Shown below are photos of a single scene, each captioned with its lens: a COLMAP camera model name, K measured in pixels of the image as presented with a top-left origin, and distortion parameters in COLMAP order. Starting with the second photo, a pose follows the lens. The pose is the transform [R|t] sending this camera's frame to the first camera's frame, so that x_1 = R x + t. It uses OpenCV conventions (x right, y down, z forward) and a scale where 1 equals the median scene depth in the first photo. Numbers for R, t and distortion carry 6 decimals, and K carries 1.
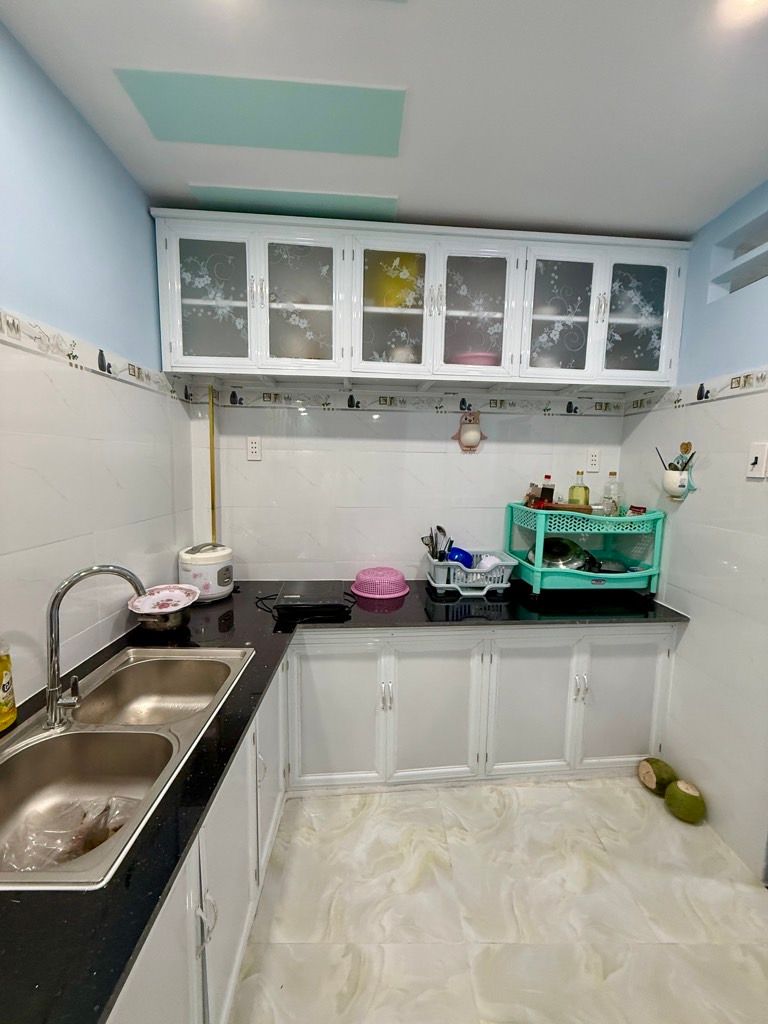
lens RADIAL K [[405.9, 0, 384.6], [0, 405.9, 509.3], [0, 0, 1]] dist [0.000548, -0.000144]
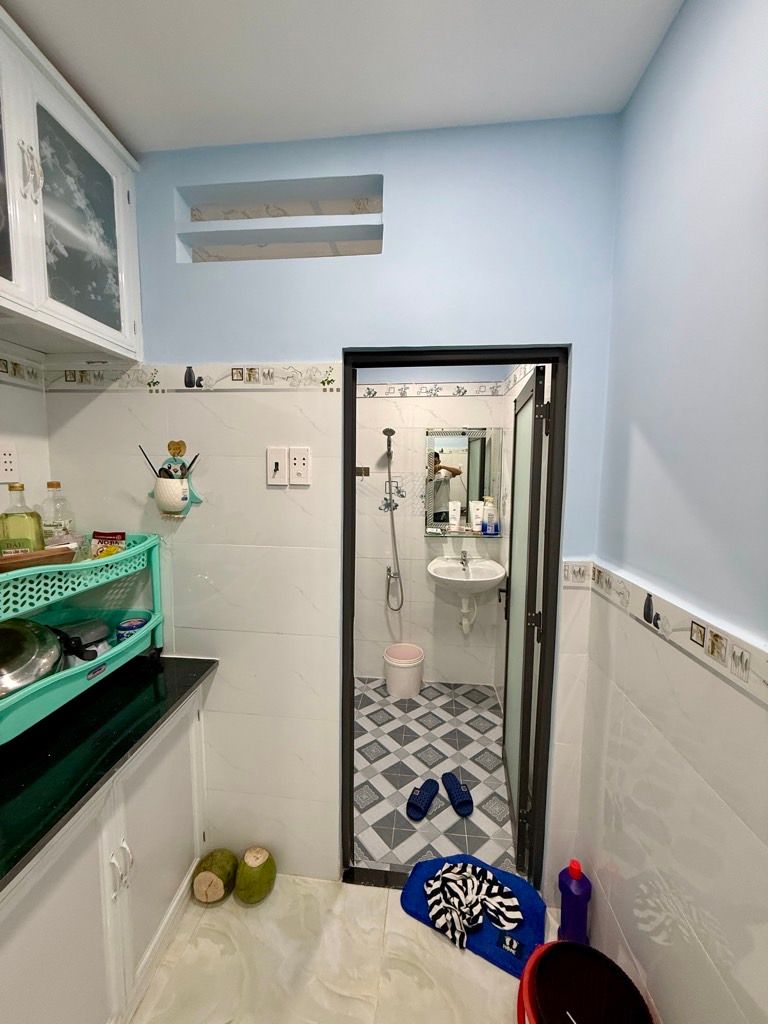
lens RADIAL K [[409.3, 0, 384.2], [0, 409.3, 509.7], [0, 0, 1]] dist [0.001877, 0.000256]
pose [[0.135860, -0.109909, 0.984613, 0.026411], [0.103662, 0.989949, 0.096201, -0.068995], [-0.985290, 0.088997, 0.145888, 0.504183]]
